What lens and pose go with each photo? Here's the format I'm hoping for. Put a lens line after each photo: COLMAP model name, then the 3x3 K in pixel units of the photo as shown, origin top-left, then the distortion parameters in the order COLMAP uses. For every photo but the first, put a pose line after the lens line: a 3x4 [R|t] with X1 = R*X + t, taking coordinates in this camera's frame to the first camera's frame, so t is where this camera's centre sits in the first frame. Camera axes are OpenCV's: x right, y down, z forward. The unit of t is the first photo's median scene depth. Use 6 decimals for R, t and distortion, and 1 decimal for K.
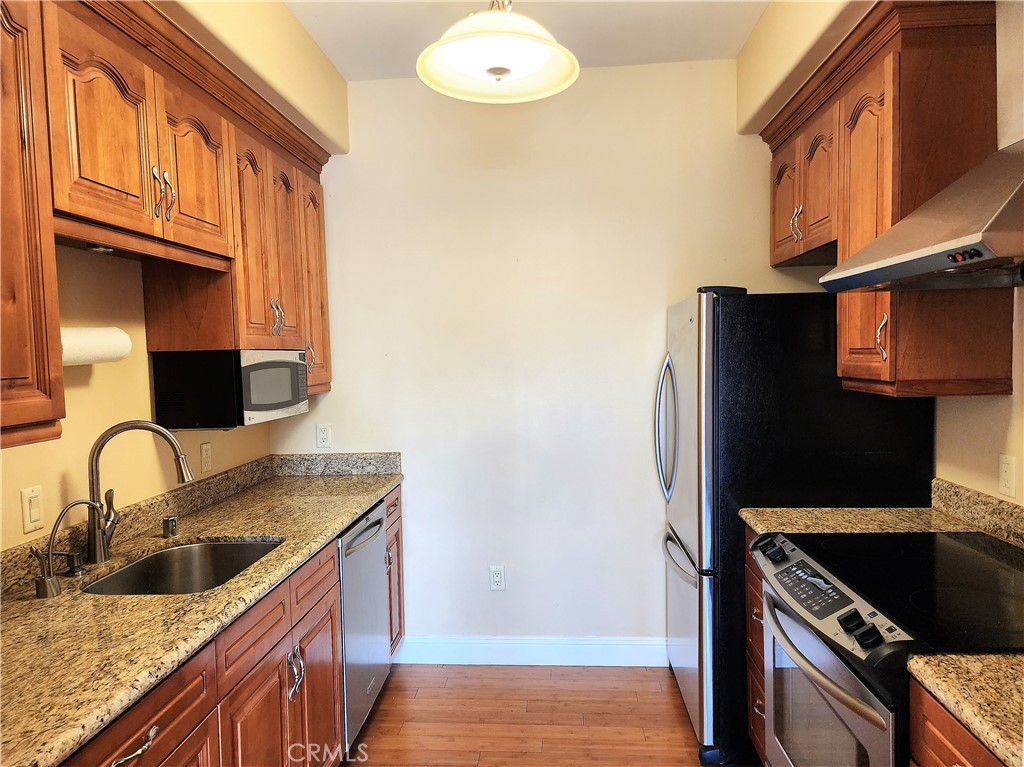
lens RADIAL K [[690.0, 0, 494.1], [0, 690.0, 389.1], [0, 0, 1]] dist [0.083031, -0.071019]
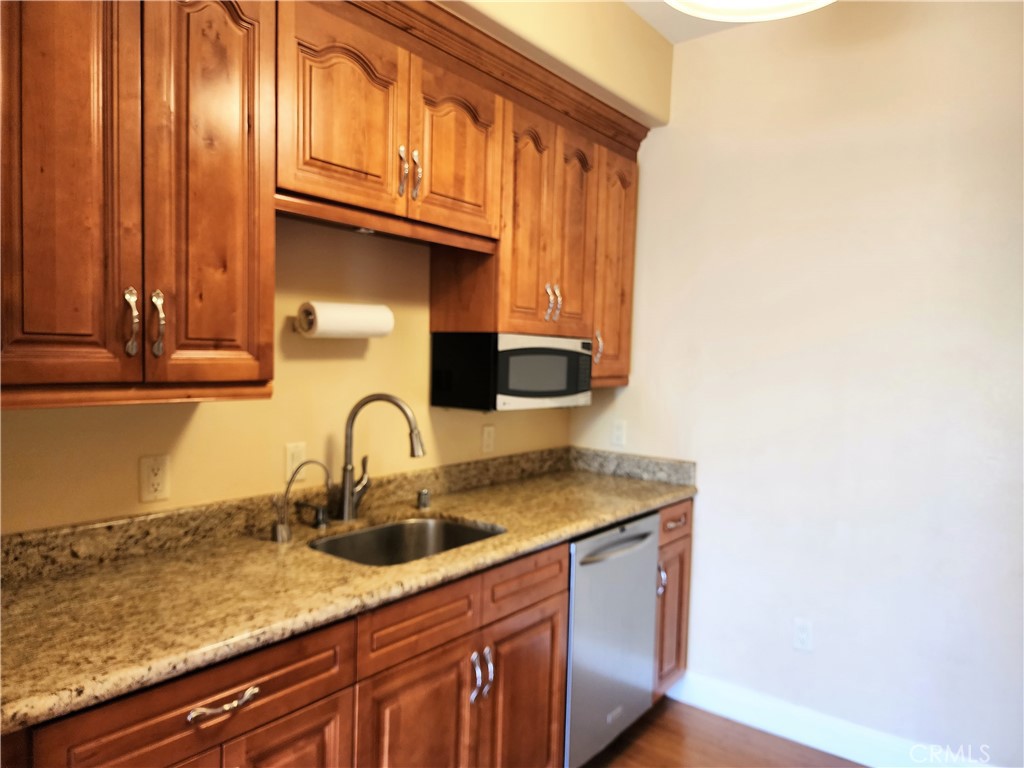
lens RADIAL K [[700.5, 0, 510.5], [0, 700.5, 389.3], [0, 0, 1]] dist [0.070610, -0.077628]
pose [[0.849003, 0.078955, -0.522456, 0.191062], [-0.080706, 0.996548, 0.019453, 0.003074], [0.522188, 0.025650, 0.852444, 0.187164]]
